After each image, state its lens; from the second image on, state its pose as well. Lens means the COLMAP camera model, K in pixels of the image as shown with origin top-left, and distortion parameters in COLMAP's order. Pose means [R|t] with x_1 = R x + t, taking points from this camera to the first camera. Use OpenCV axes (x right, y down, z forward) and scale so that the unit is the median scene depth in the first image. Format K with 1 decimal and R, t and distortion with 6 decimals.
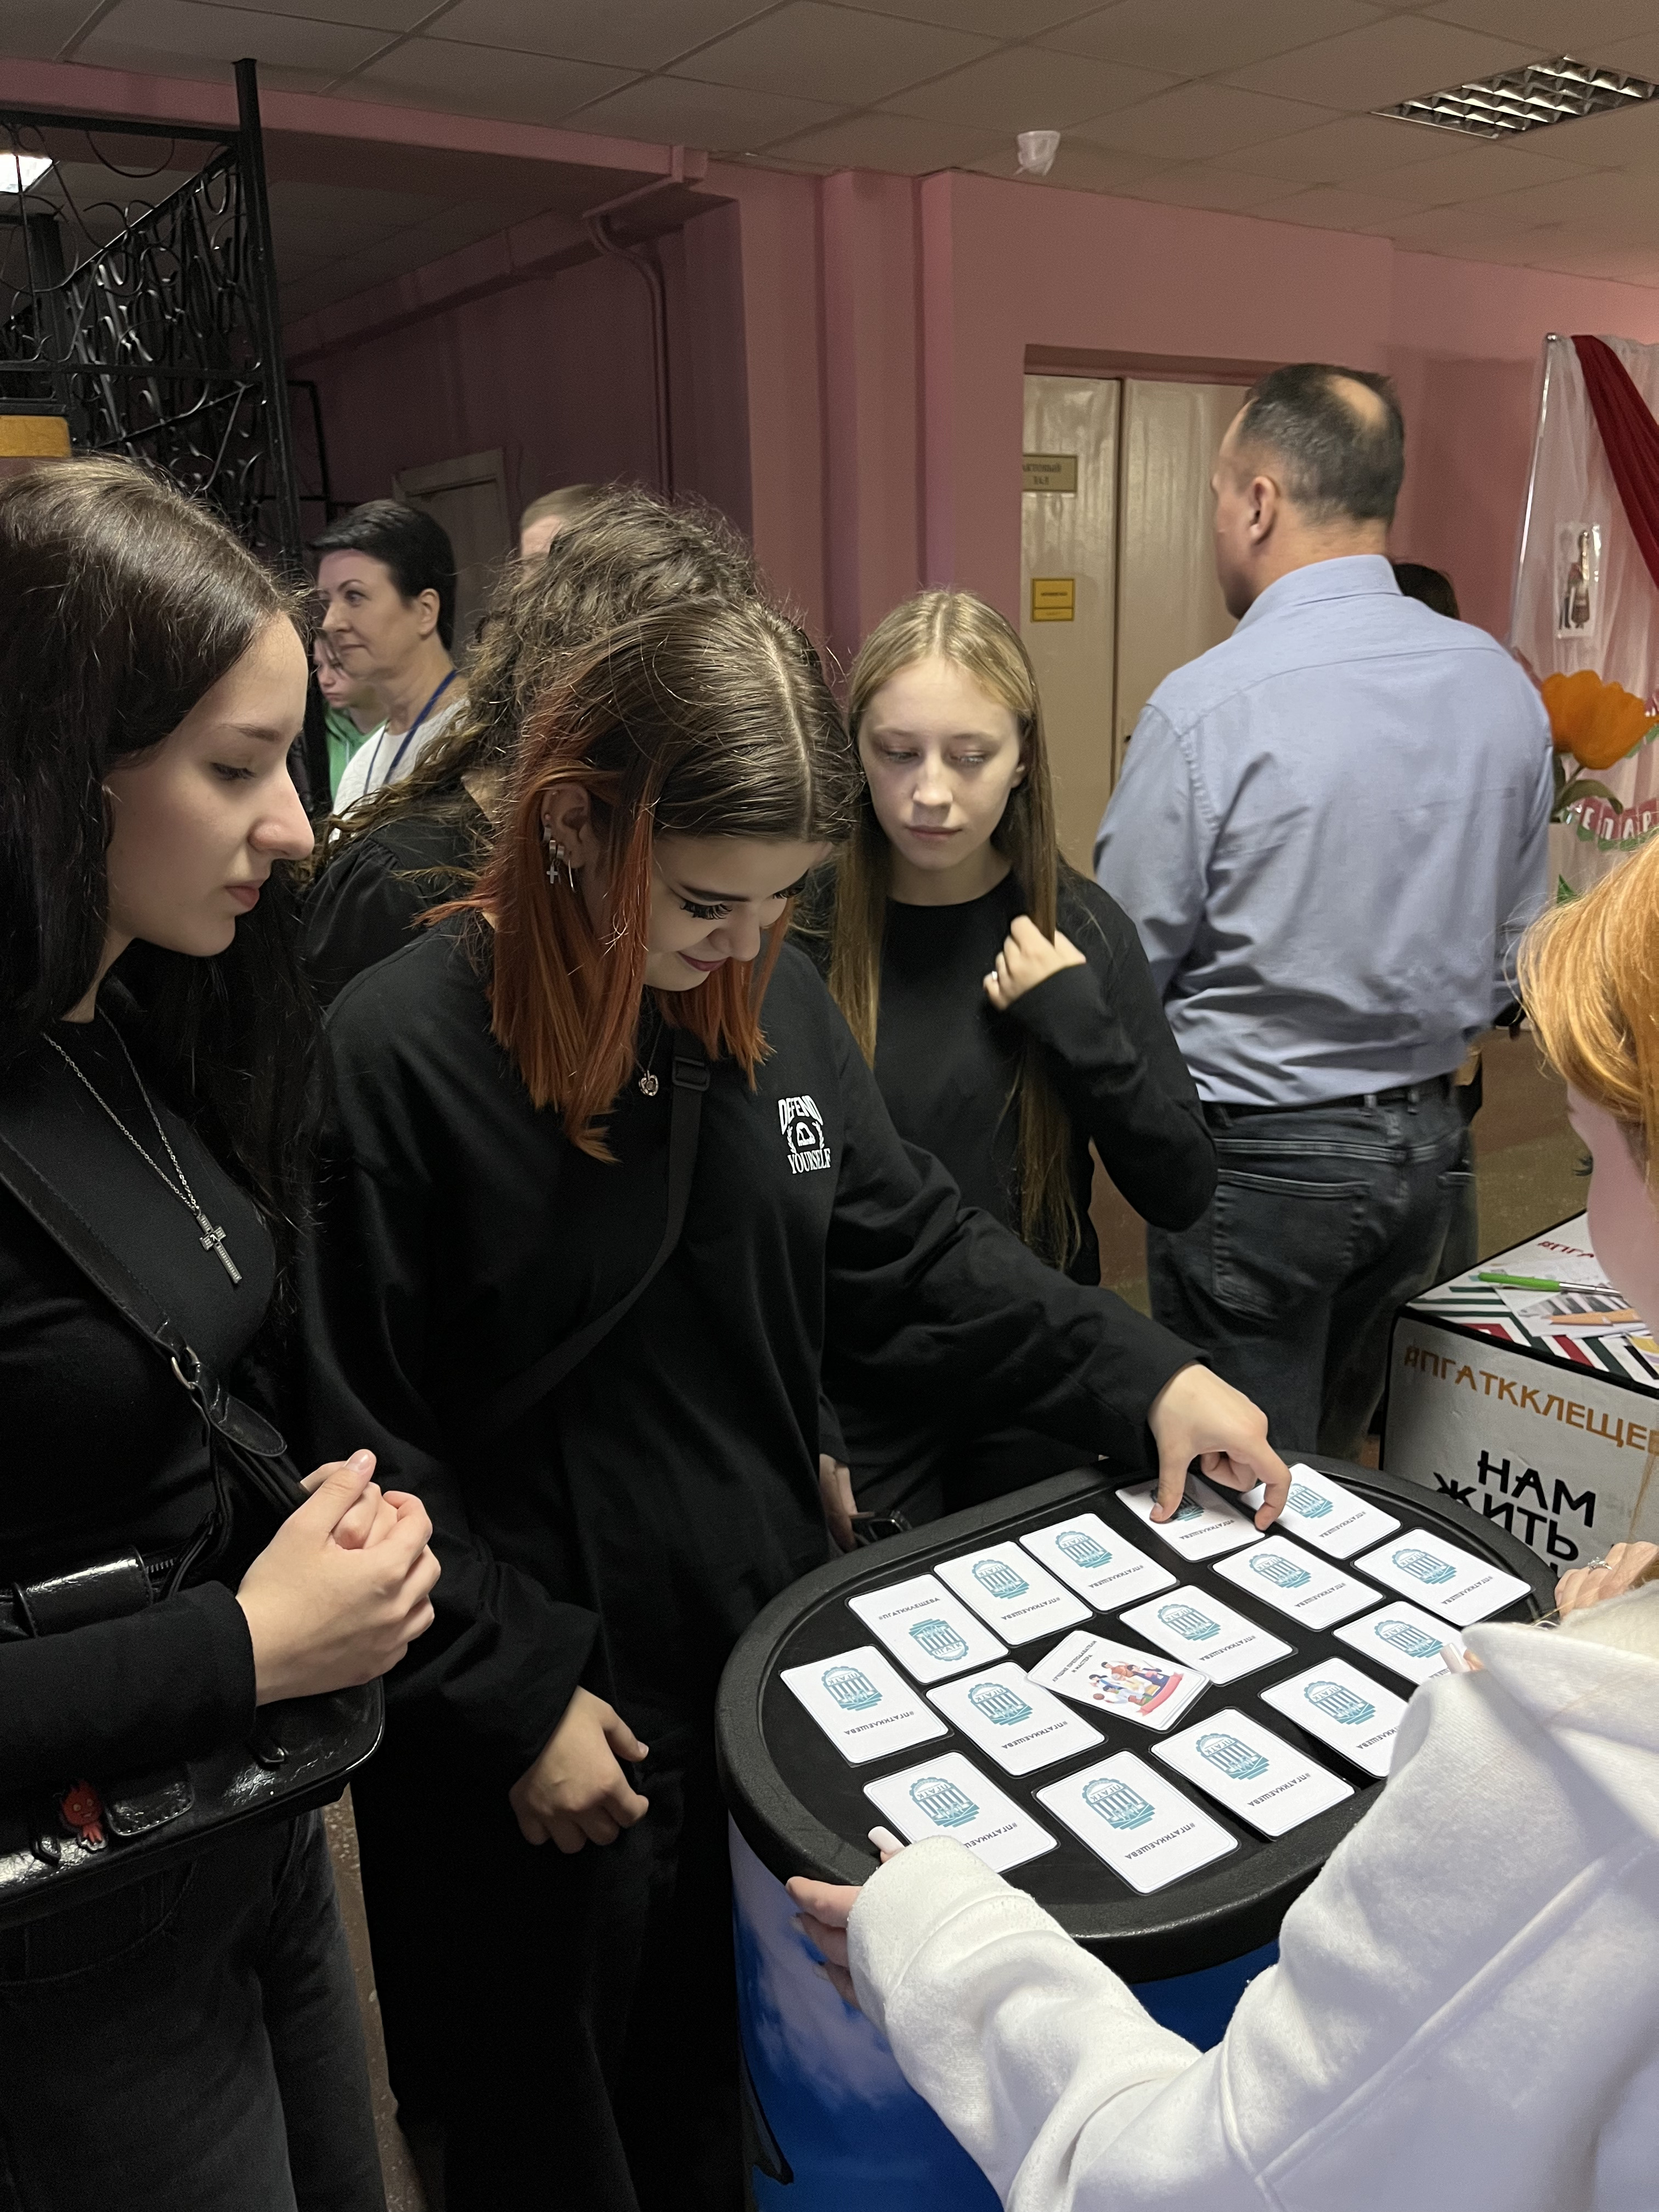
lens RADIAL K [[1675.8, 0, 822.9], [0, 1675.8, 1093.8], [0, 0, 1]] dist [0.048298, -0.068755]
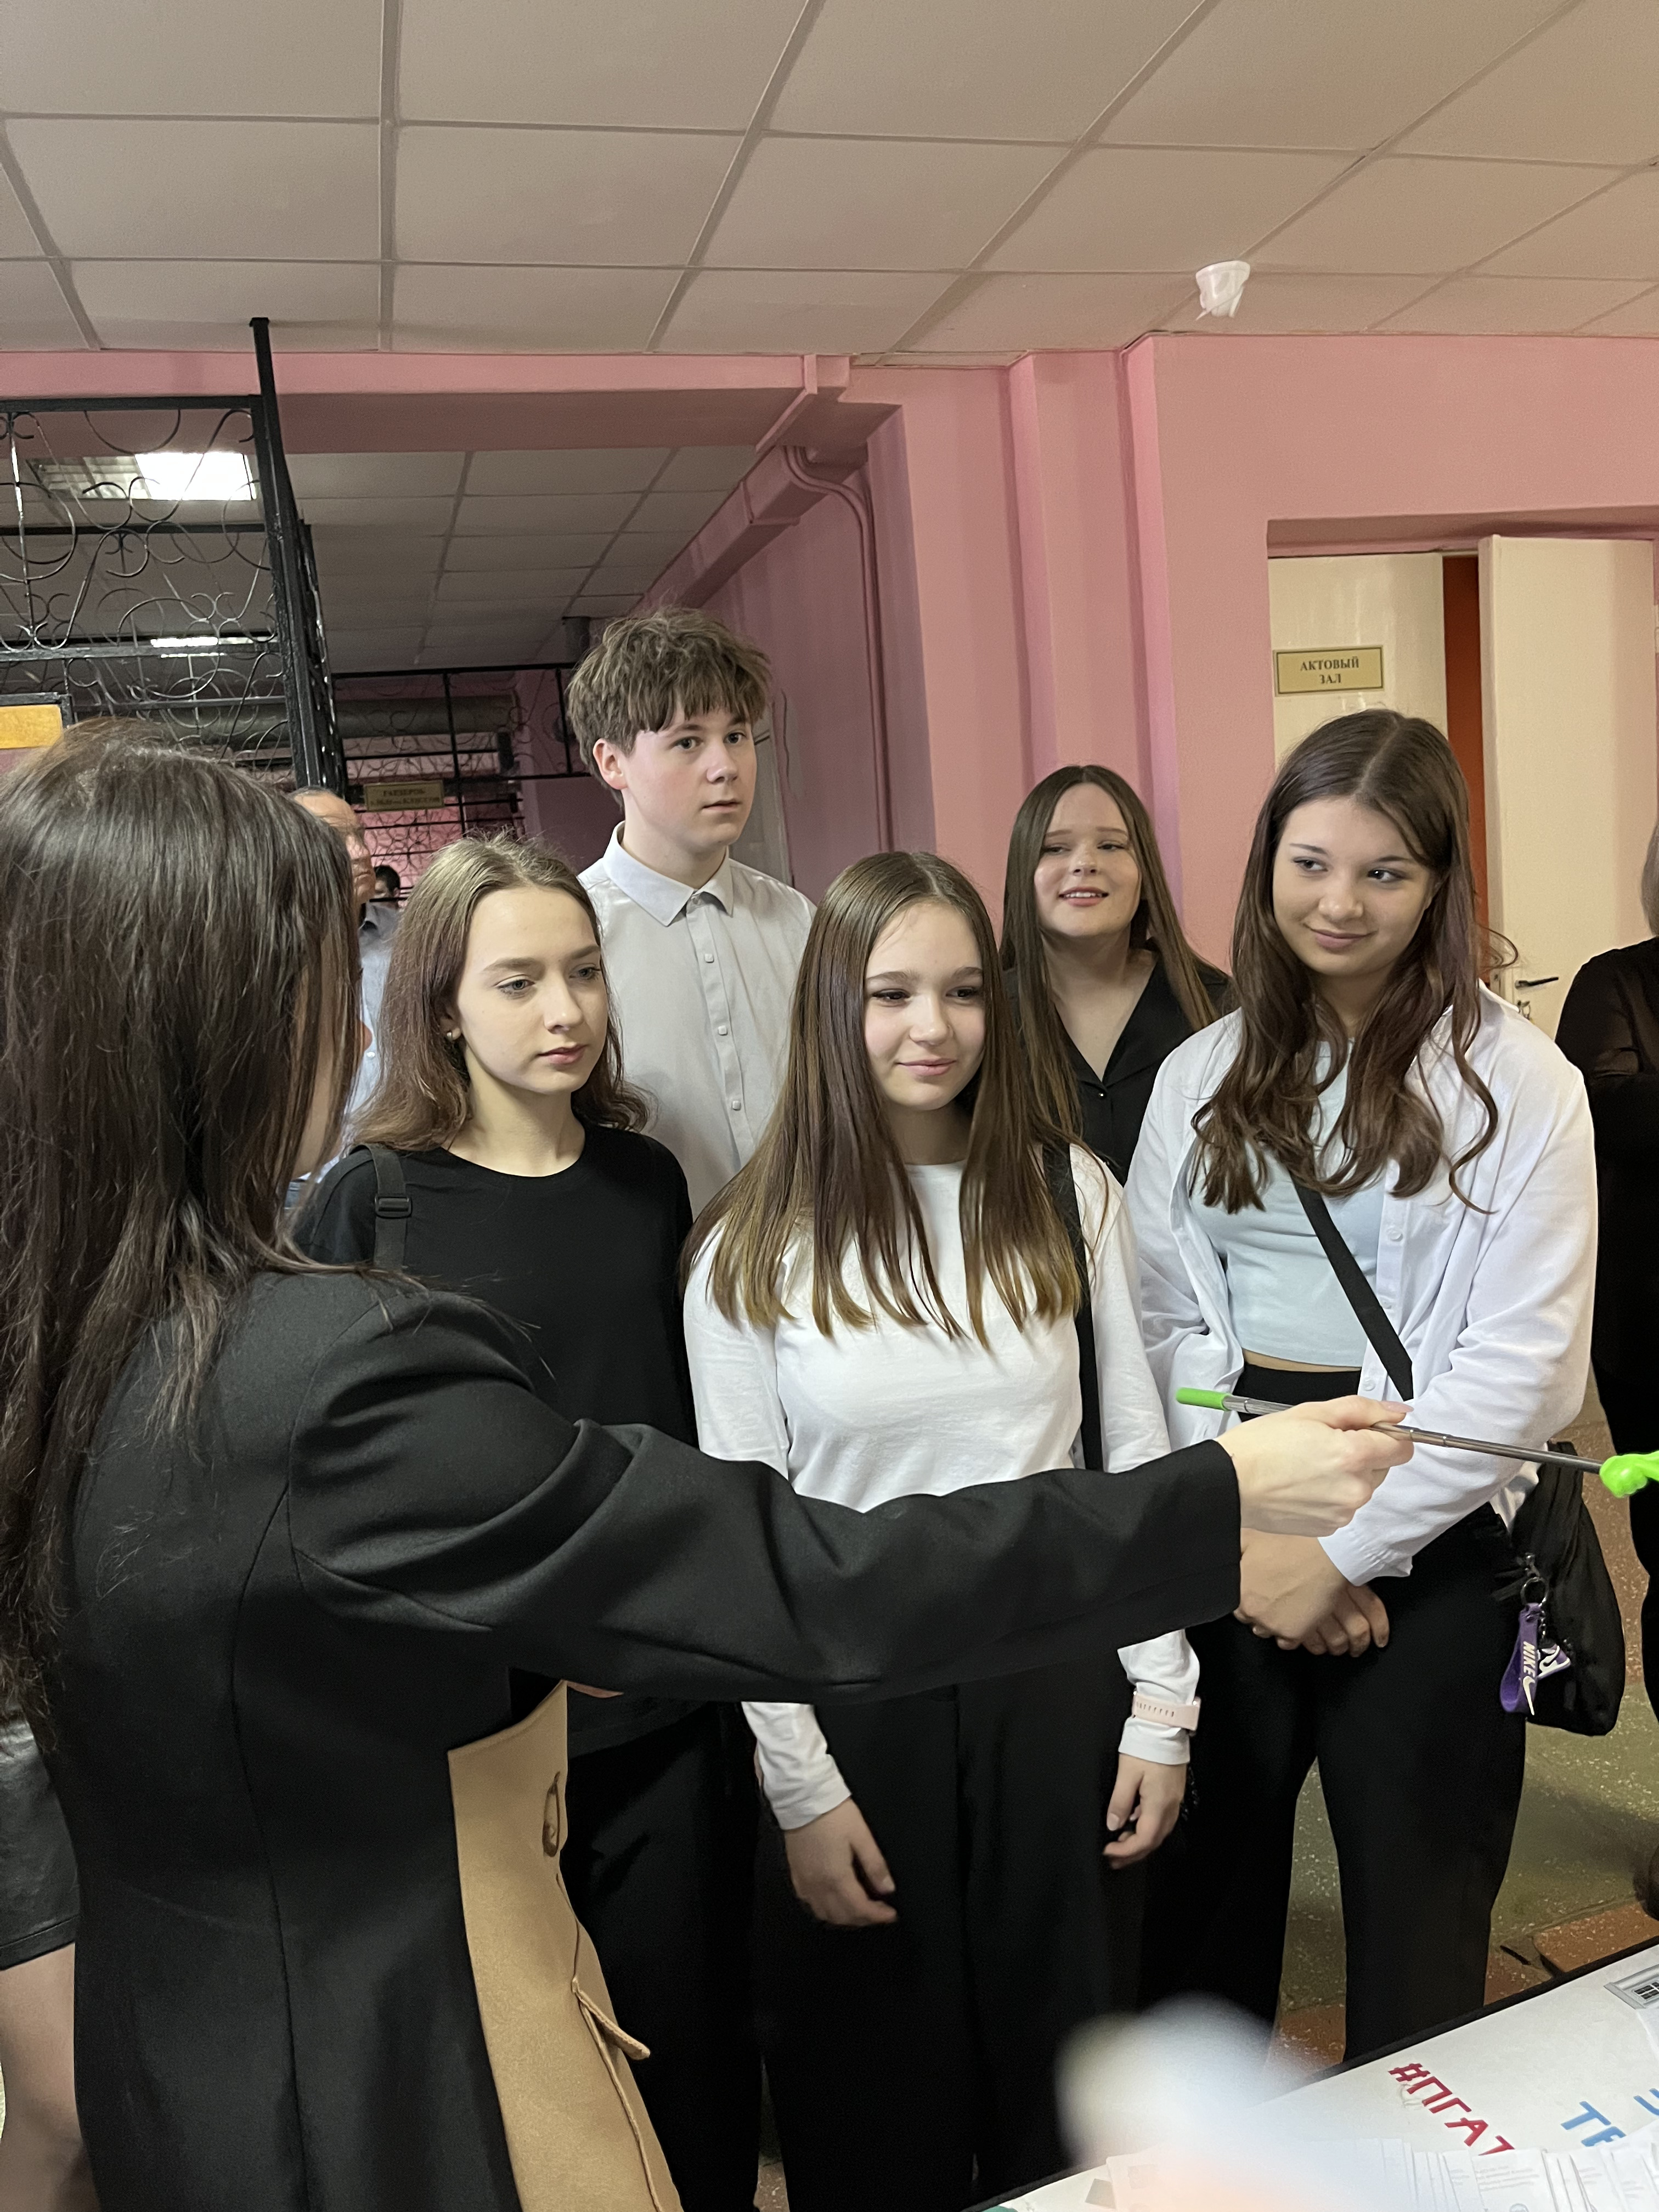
lens RADIAL K [[1675.8, 0, 837.6], [0, 1675.8, 1102.3], [0, 0, 1]] dist [0.048298, -0.068755]
pose [[0.940365, -0.008679, -0.340056, 0.179181], [-0.037060, 0.991110, -0.127776, -0.047575], [0.338141, 0.132759, 0.931684, 0.184940]]
